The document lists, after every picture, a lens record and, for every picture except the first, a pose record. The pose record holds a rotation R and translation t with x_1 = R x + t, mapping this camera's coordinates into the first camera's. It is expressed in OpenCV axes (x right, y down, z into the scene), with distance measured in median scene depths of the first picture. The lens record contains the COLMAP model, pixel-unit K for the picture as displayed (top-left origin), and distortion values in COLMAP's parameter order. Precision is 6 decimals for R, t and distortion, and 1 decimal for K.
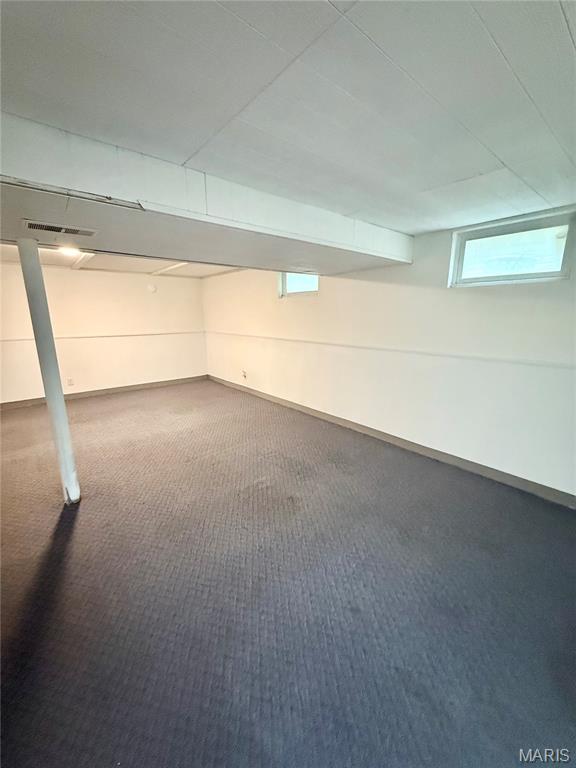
lens RADIAL K [[305.9, 0, 288.0], [0, 305.9, 384.0], [0, 0, 1]] dist [0.001434, 0.000170]
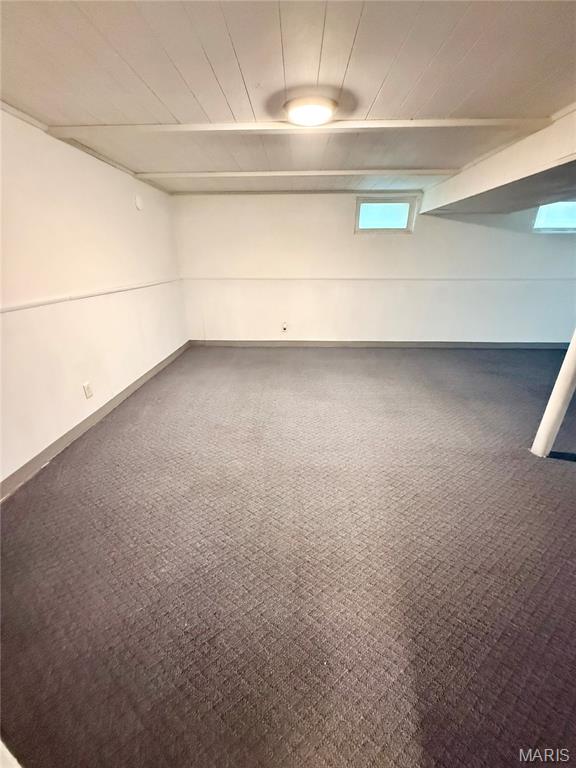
lens RADIAL K [[305.9, 0, 288.0], [0, 305.9, 384.0], [0, 0, 1]] dist [0.001434, 0.000170]
pose [[0.660597, -0.292724, 0.691320, -0.943854], [0.167992, 0.955138, 0.243906, -0.104443], [-0.731703, -0.044988, 0.680137, 0.490107]]
